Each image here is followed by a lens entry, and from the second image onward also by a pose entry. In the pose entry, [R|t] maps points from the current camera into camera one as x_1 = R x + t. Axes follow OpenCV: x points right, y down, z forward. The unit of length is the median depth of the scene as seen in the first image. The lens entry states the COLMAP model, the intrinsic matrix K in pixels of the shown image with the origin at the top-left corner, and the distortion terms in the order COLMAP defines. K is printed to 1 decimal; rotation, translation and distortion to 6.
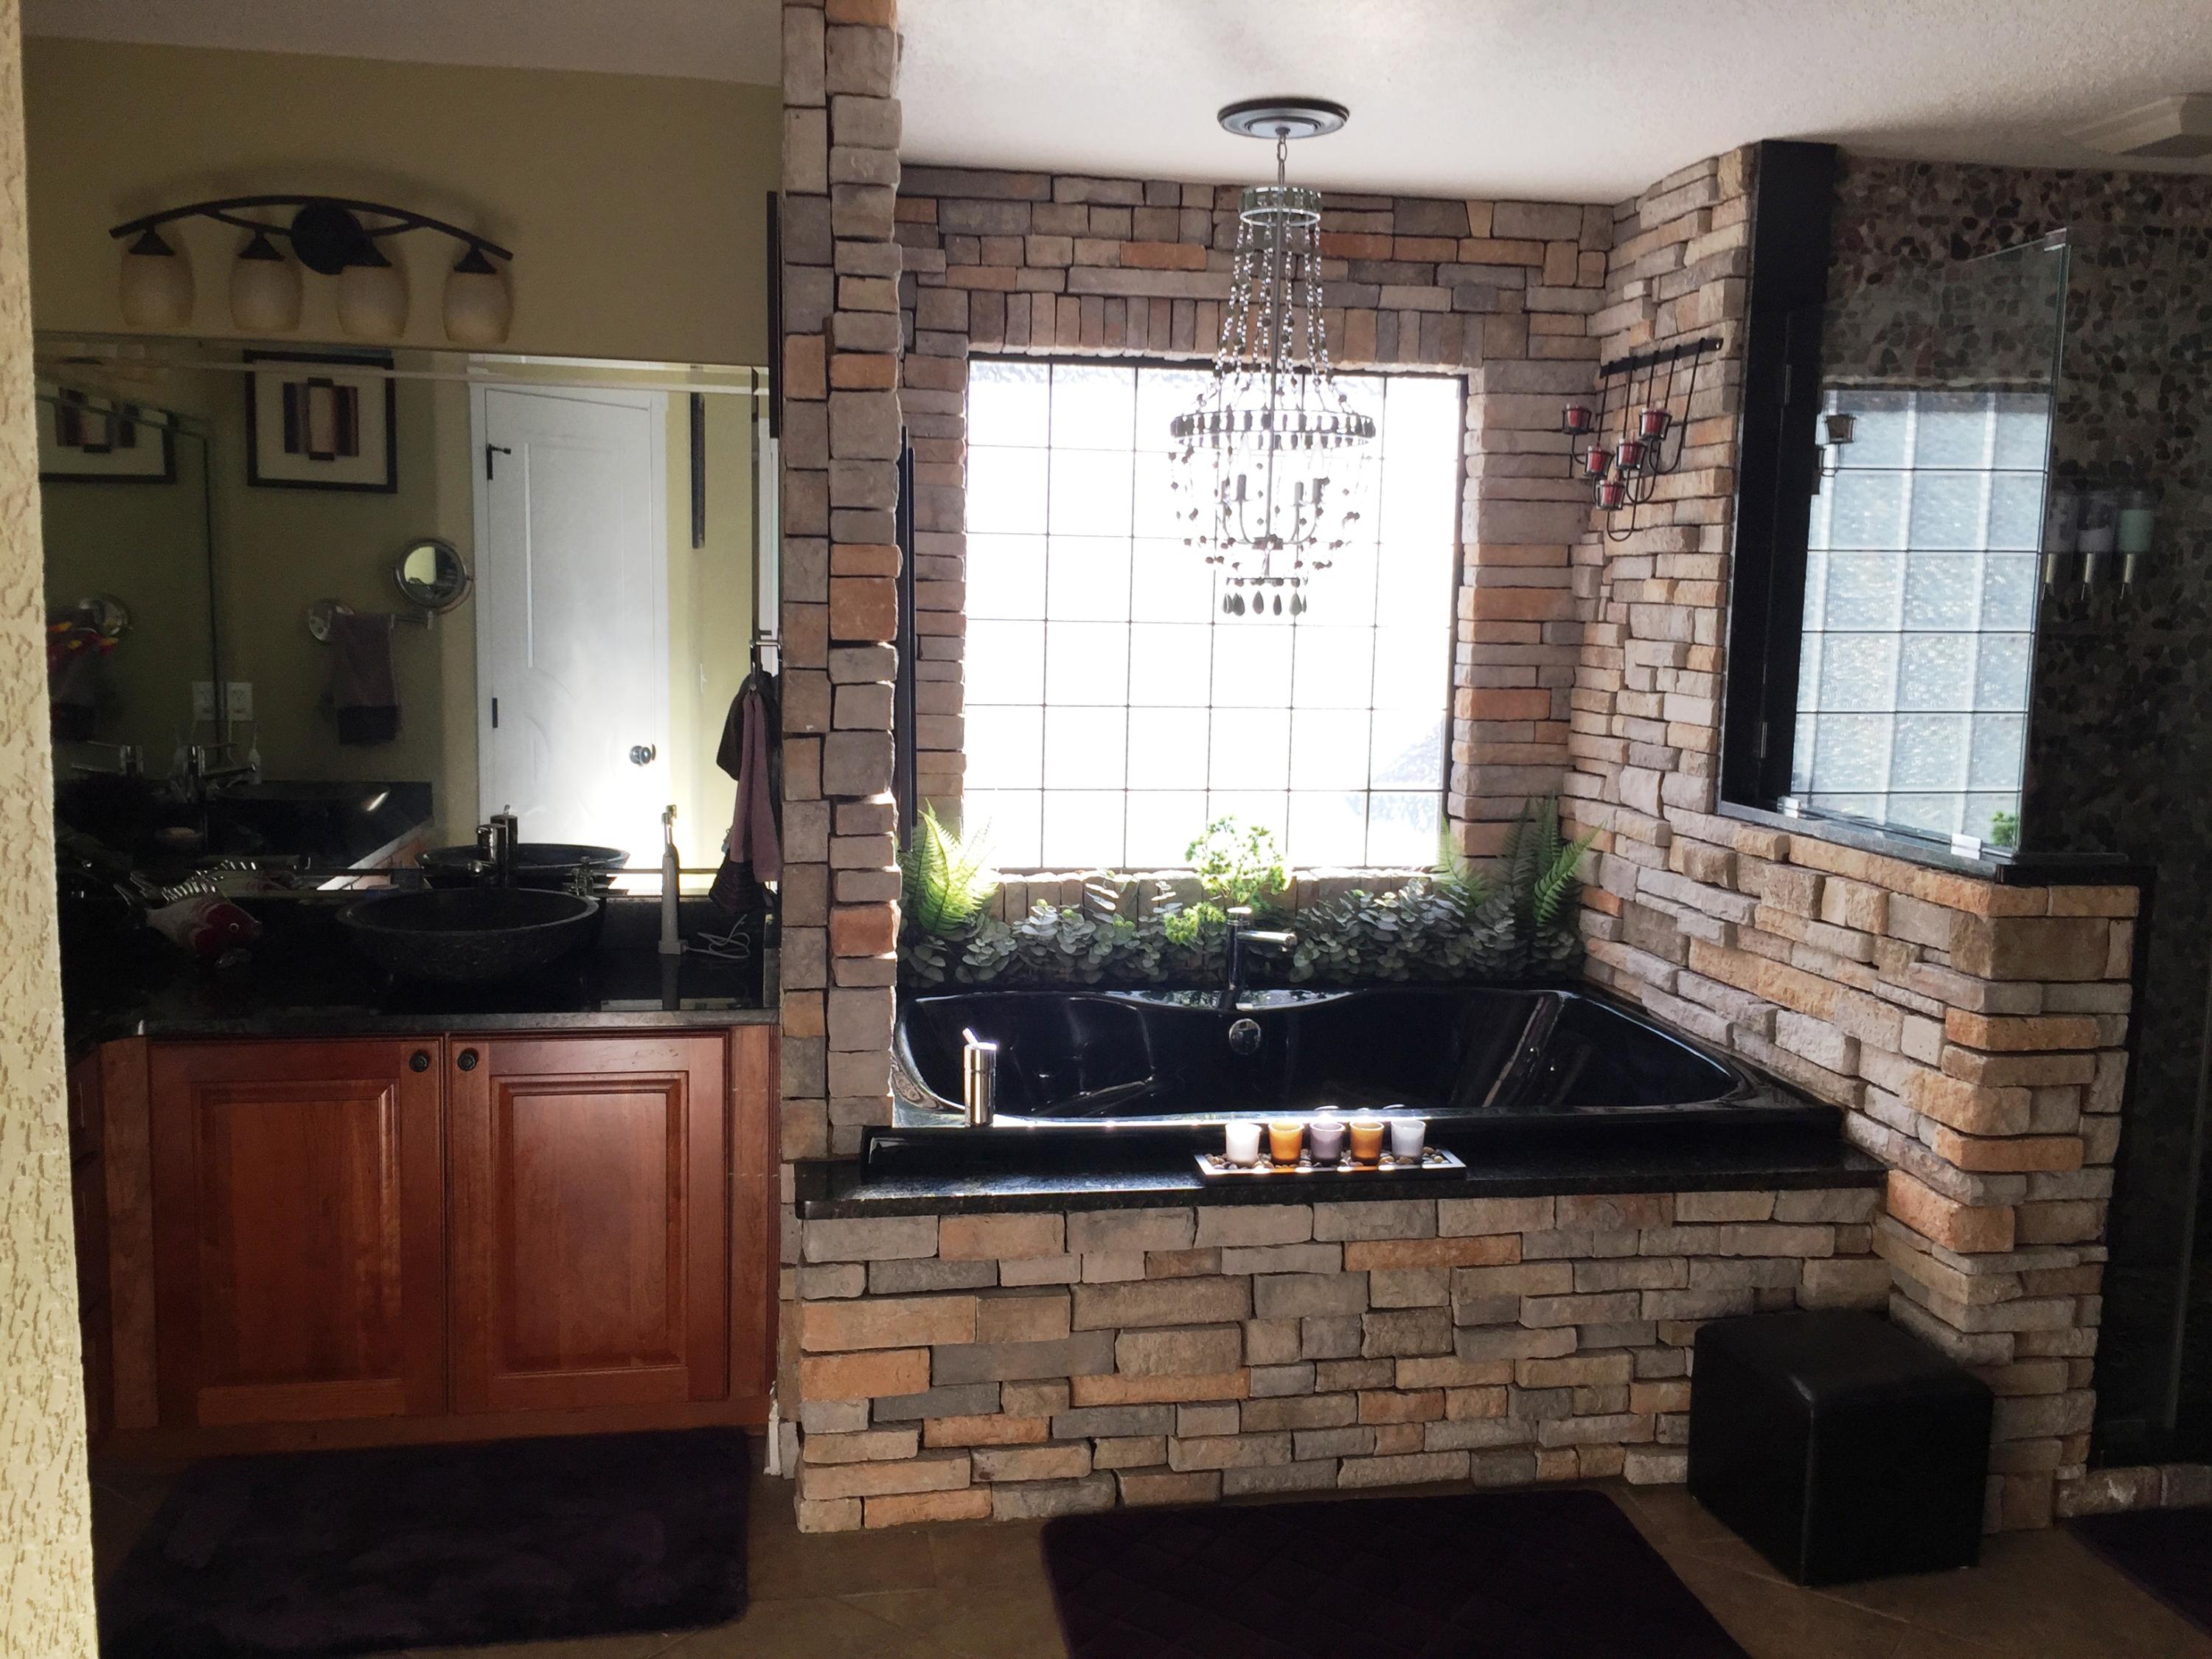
lens RADIAL K [[1902.0, 0, 1134.3], [0, 1902.0, 810.2], [0, 0, 1]] dist [0.067805, -0.076994]
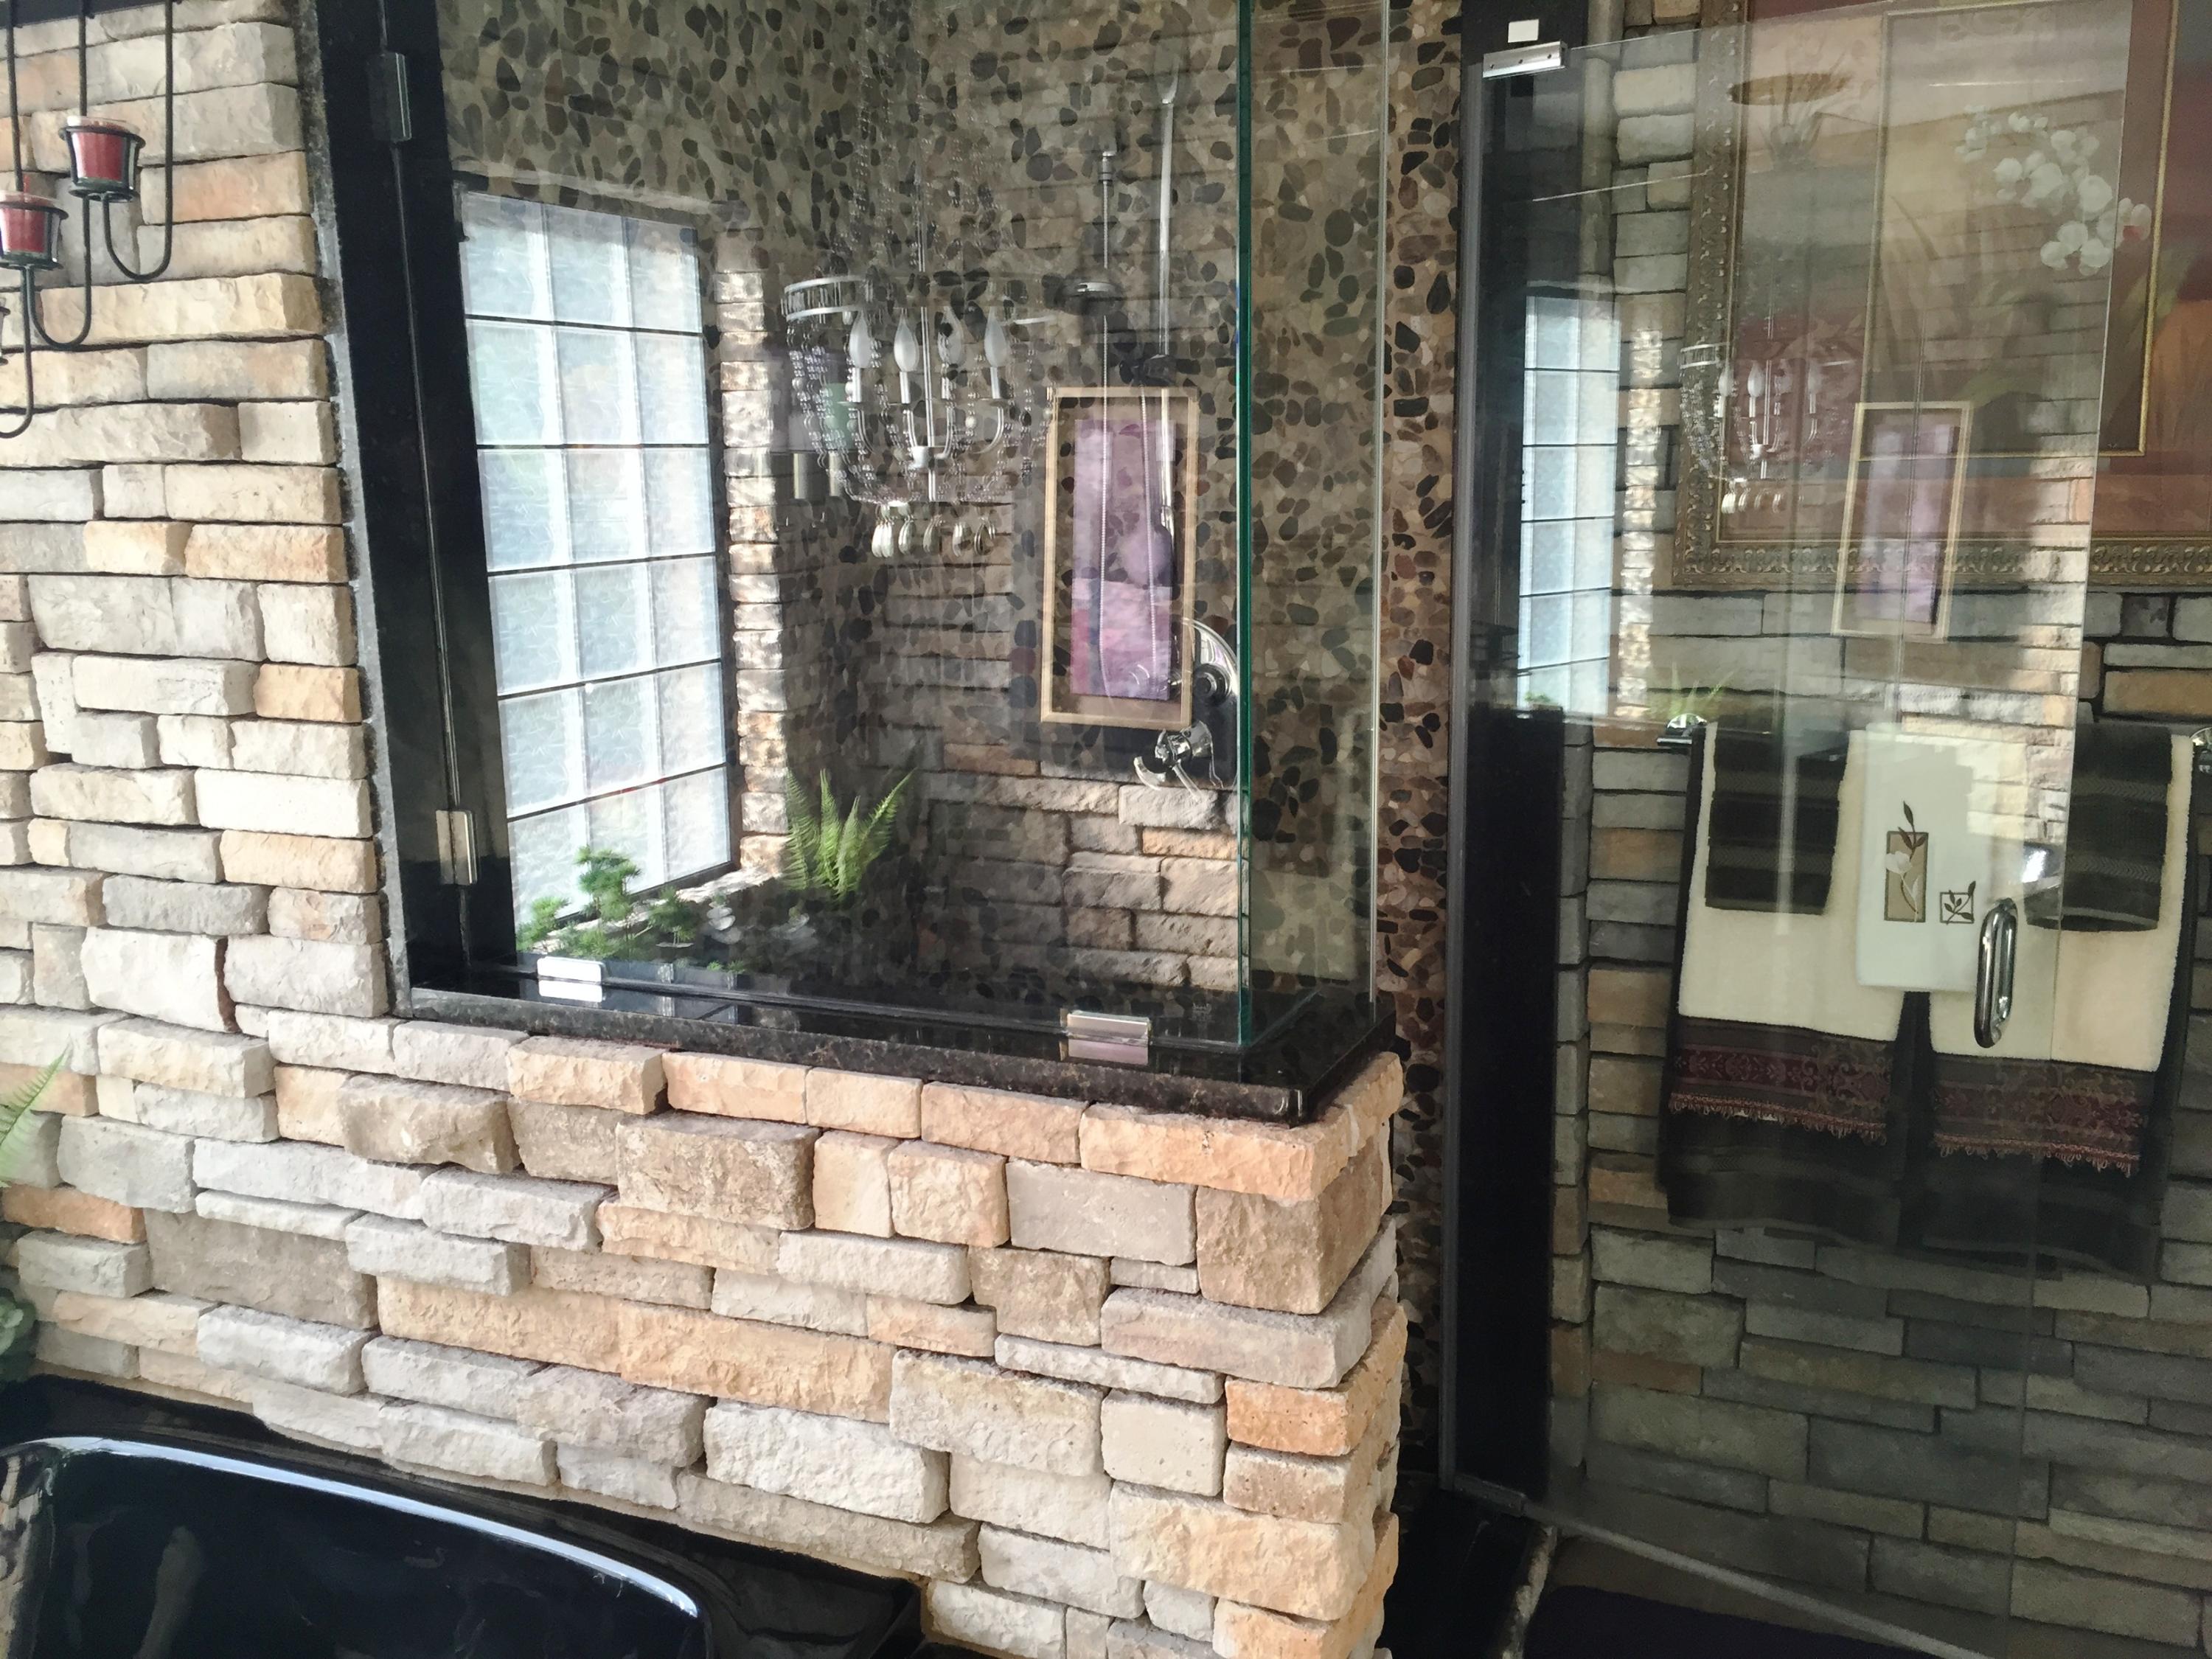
lens RADIAL K [[1903.1, 0, 1075.4], [0, 1903.1, 837.8], [0, 0, 1]] dist [0.061608, -0.068370]
pose [[0.553350, -0.185189, 0.812102, 0.016392], [0.120394, 0.982516, 0.142015, -0.089595], [-0.824202, 0.019188, 0.565971, 0.590067]]
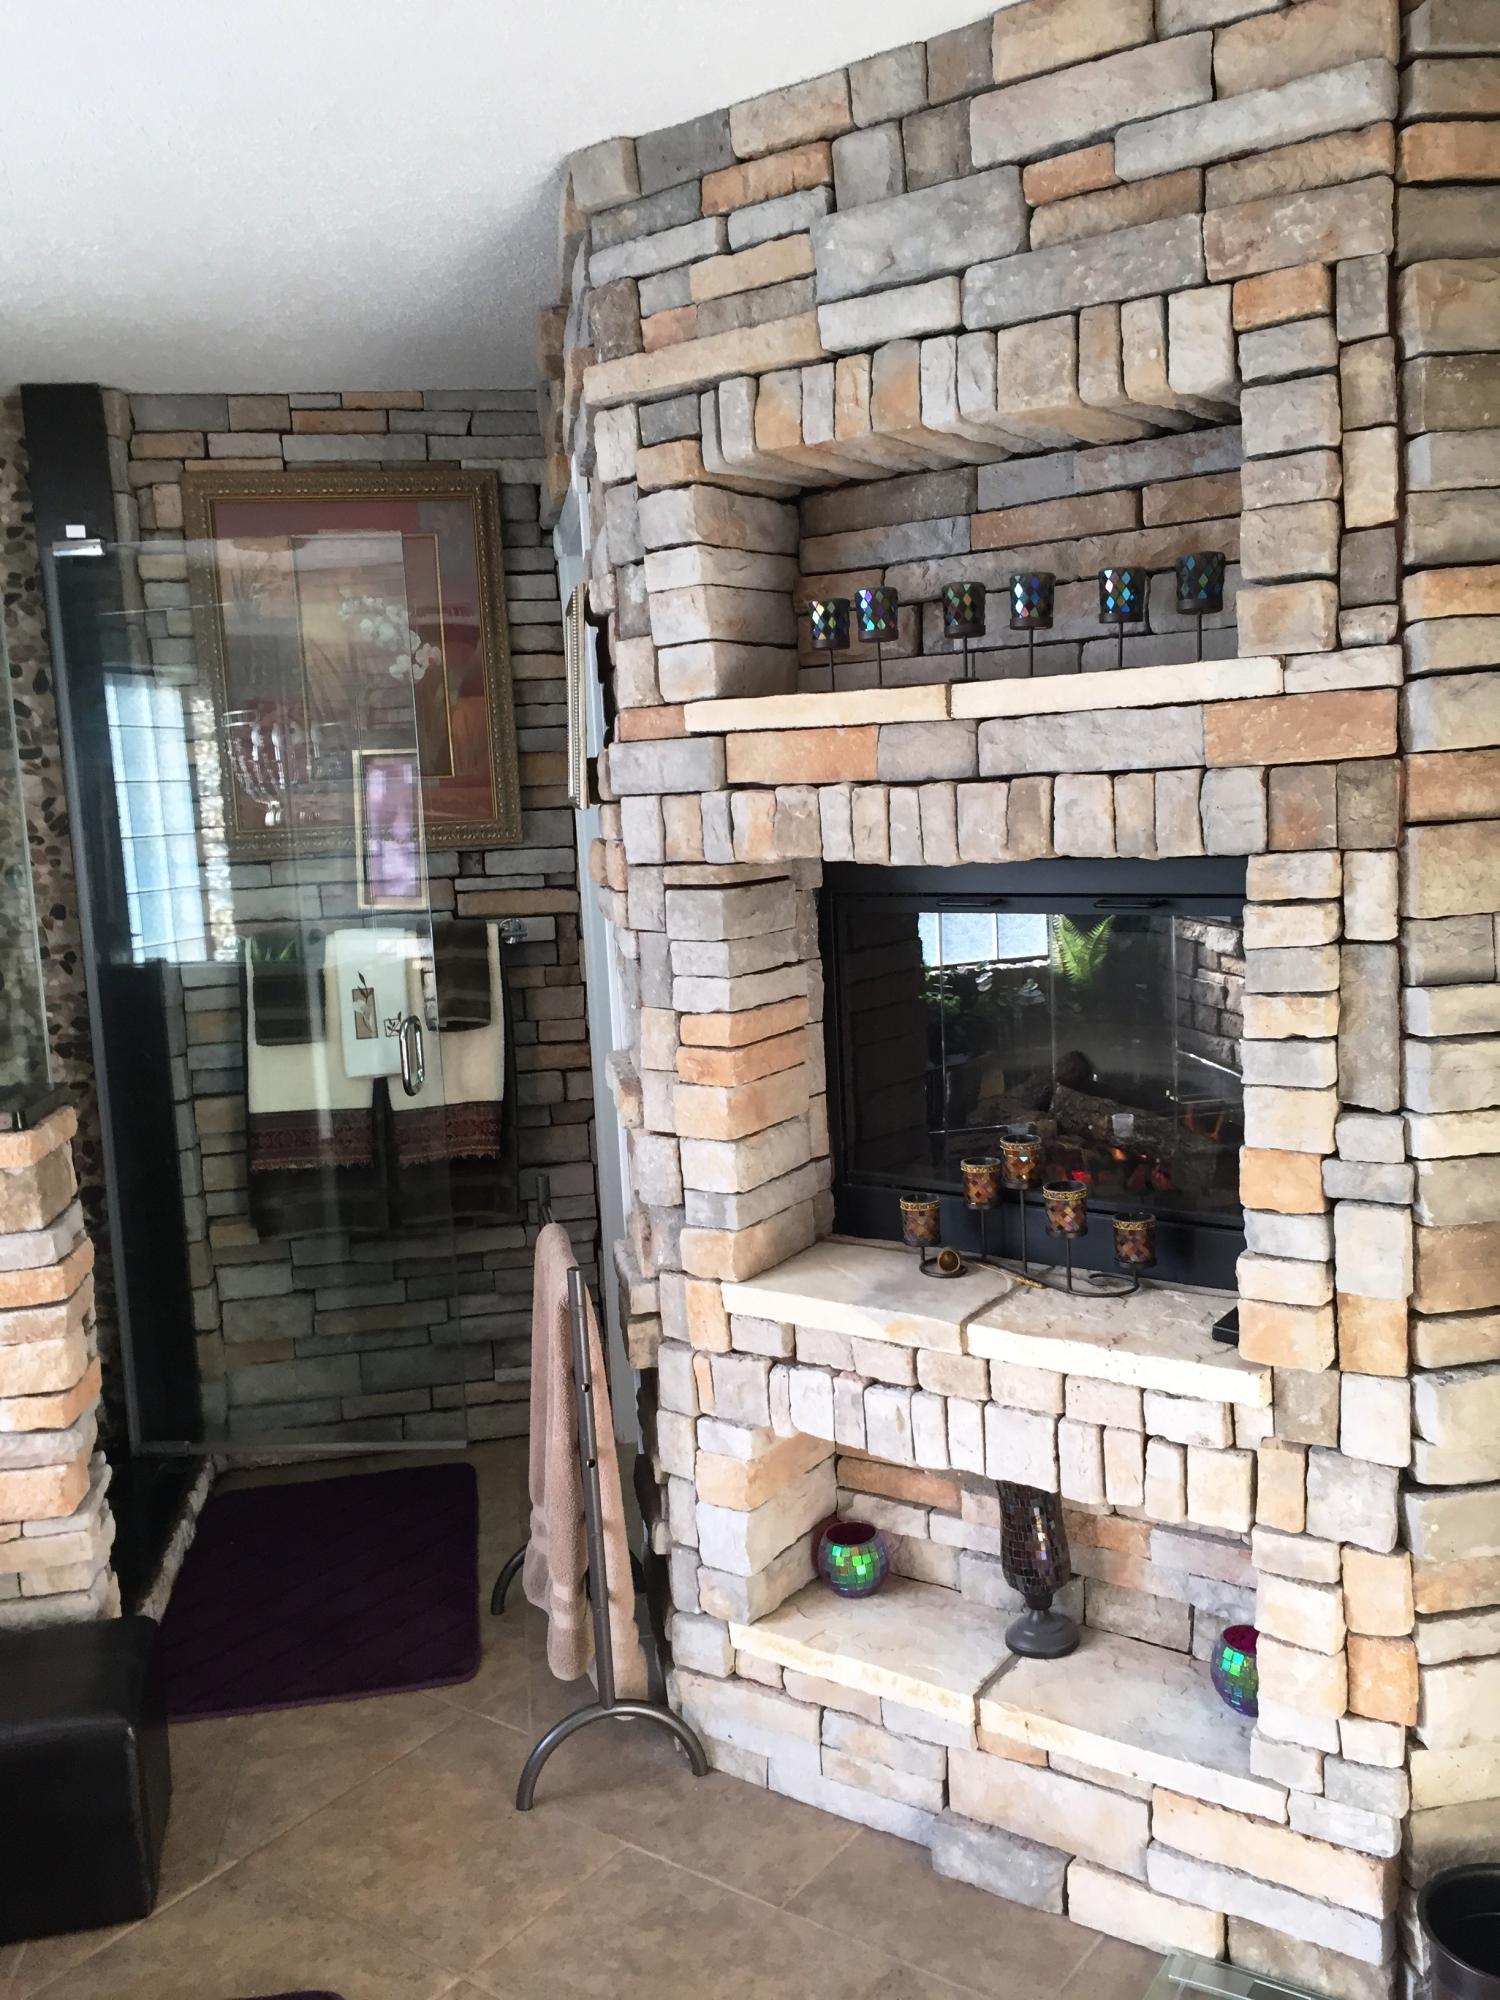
lens RADIAL K [[1657.9, 0, 750.0], [0, 1657.9, 1000.0], [0, 0, 1]] dist [0.051454, -0.003588]
pose [[0.006262, -0.151912, 0.988374, -0.279233], [0.153988, 0.976751, 0.149150, -0.072393], [-0.988053, 0.151264, 0.029509, 0.470450]]
